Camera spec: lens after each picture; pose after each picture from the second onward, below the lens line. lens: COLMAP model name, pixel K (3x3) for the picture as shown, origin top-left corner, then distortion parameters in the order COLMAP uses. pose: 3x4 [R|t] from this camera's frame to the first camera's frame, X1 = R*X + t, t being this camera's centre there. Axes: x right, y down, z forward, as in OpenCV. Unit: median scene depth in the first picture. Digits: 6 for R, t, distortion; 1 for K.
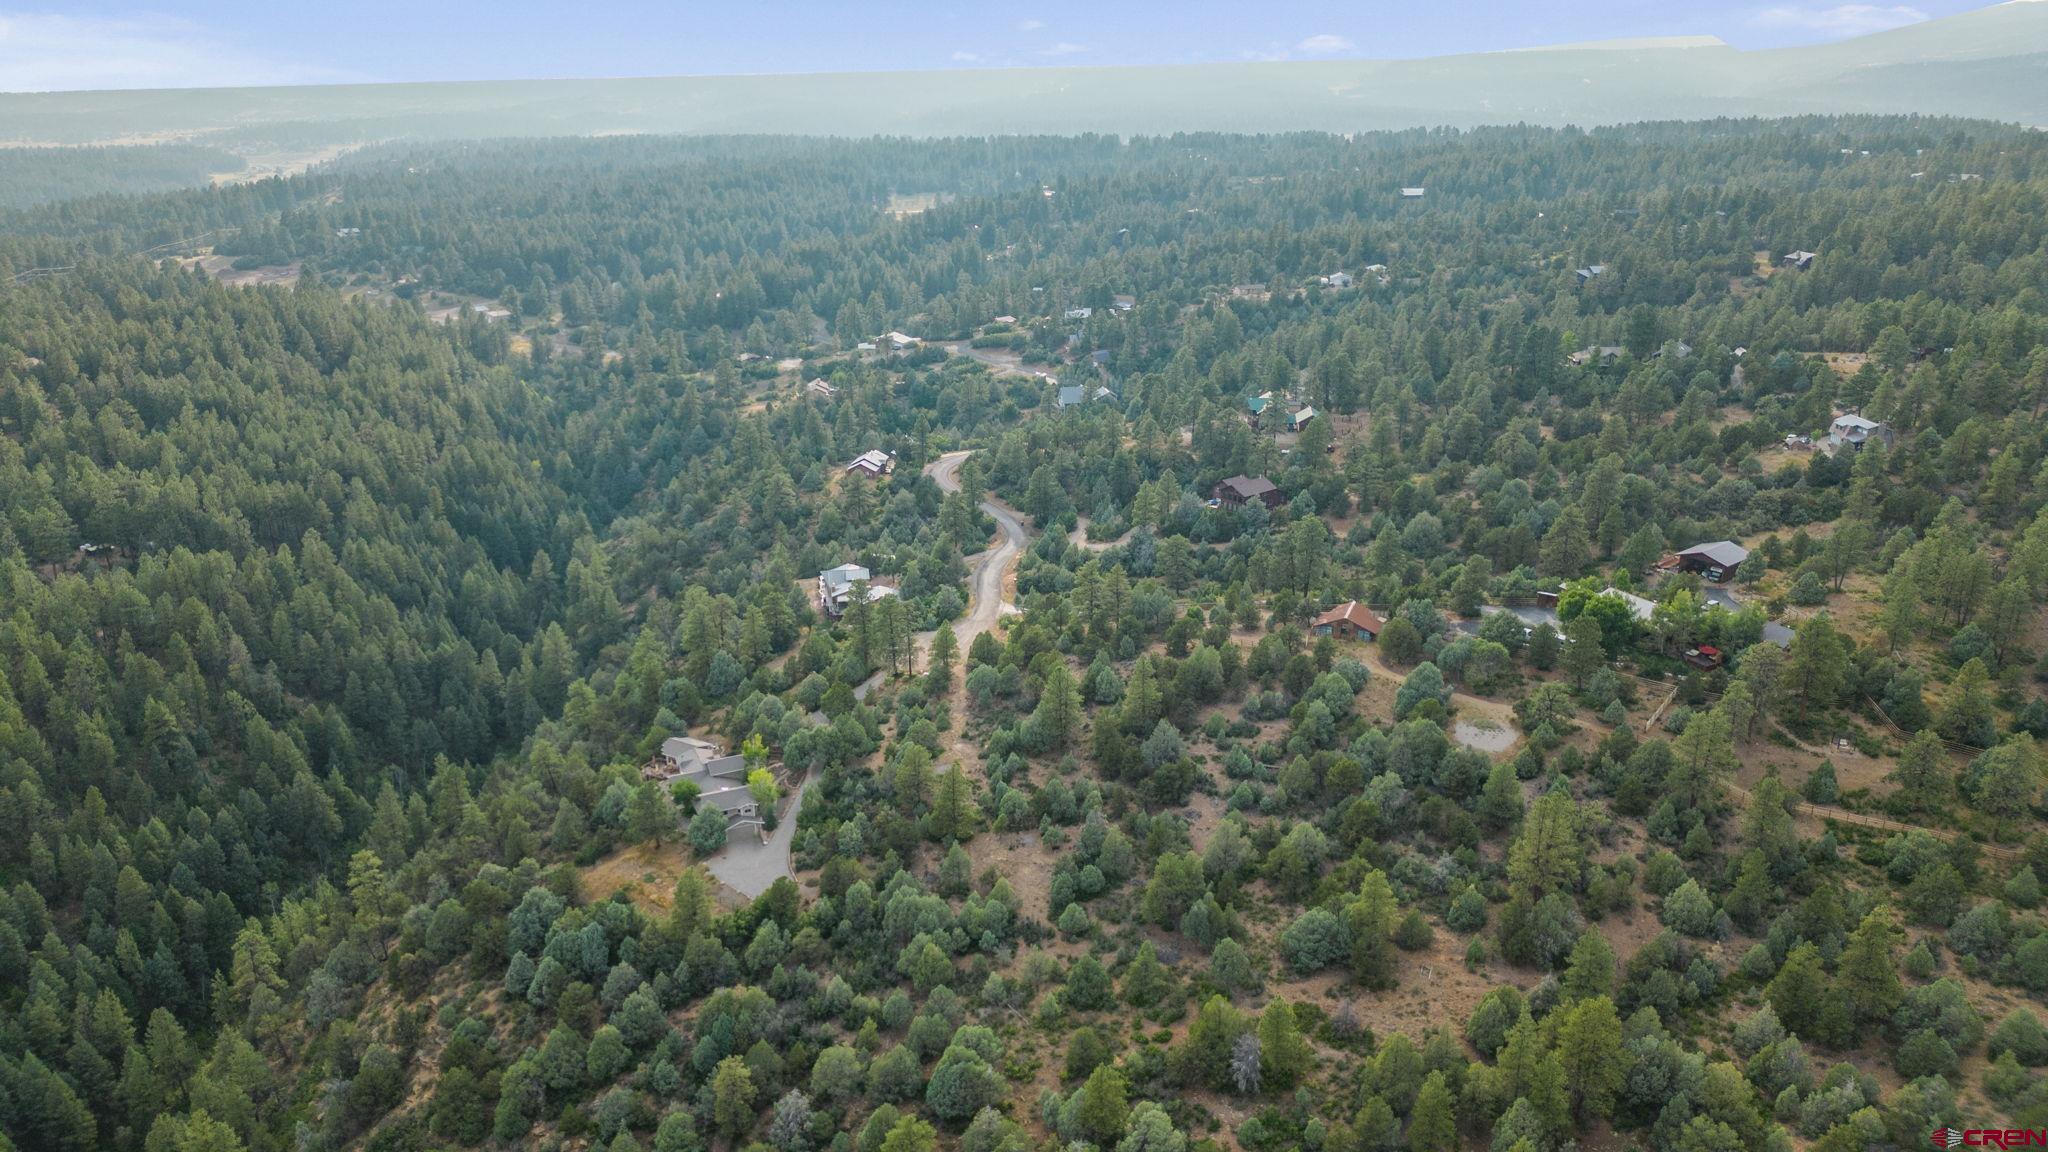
lens RADIAL K [[1414.3, 0, 1024.0], [0, 1414.3, 576.0], [0, 0, 1]] dist [0.127197, -0.163887]
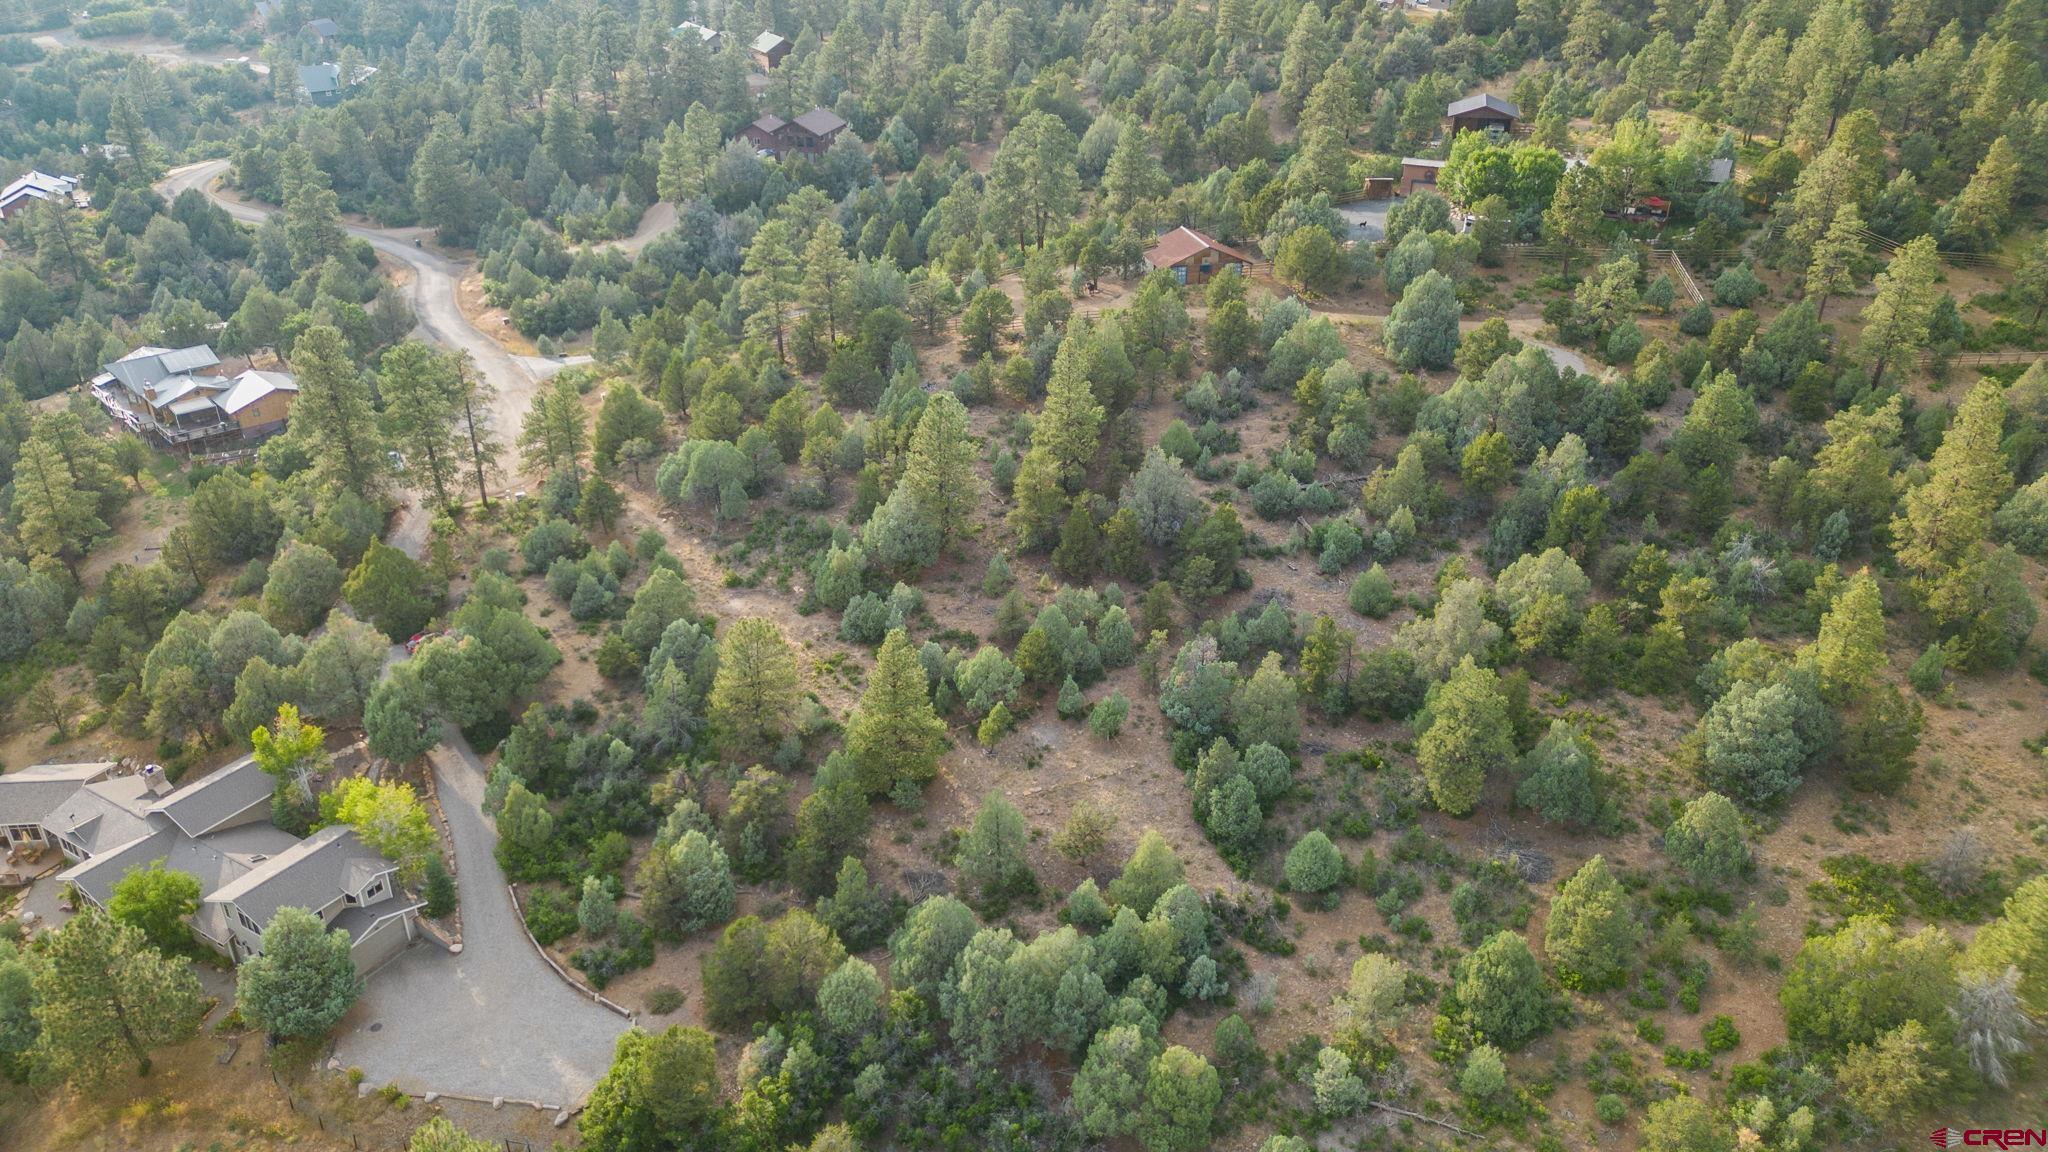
lens RADIAL K [[1422.5, 0, 1024.0], [0, 1422.5, 576.0], [0, 0, 1]] dist [0.126037, -0.219939]
pose [[0.817364, -0.256879, 0.515684, -0.230146], [0.174195, 0.963391, 0.203796, 0.029095], [-0.549156, -0.076746, 0.832188, 0.568315]]
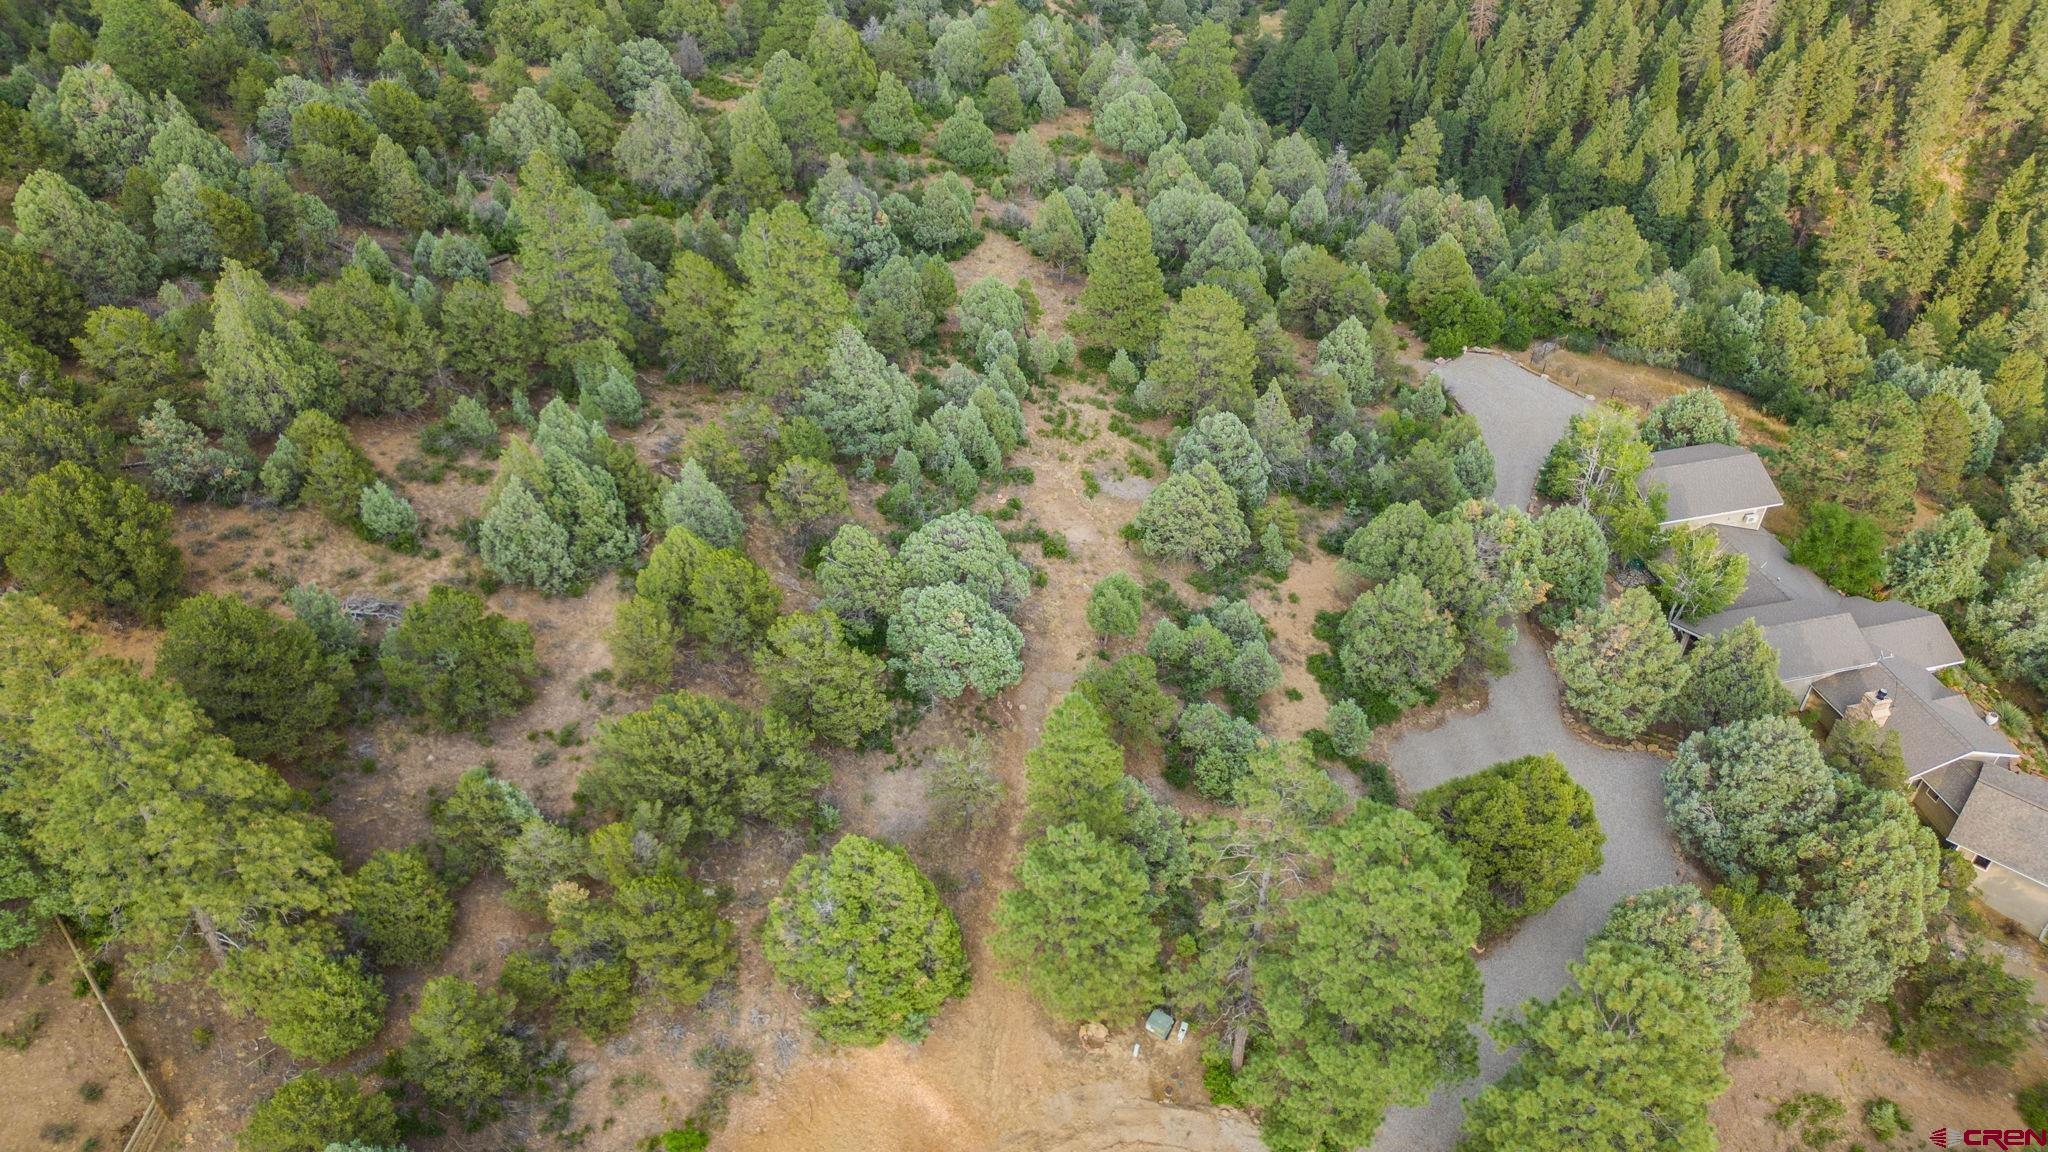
lens RADIAL K [[1430.1, 0, 1024.0], [0, 1430.1, 576.0], [0, 0, 1]] dist [0.056891, -0.046933]
pose [[-0.986317, -0.099307, 0.131592, -0.084100], [0.056963, 0.543760, 0.837306, -0.172084], [-0.154705, 0.833345, -0.530663, 1.264808]]
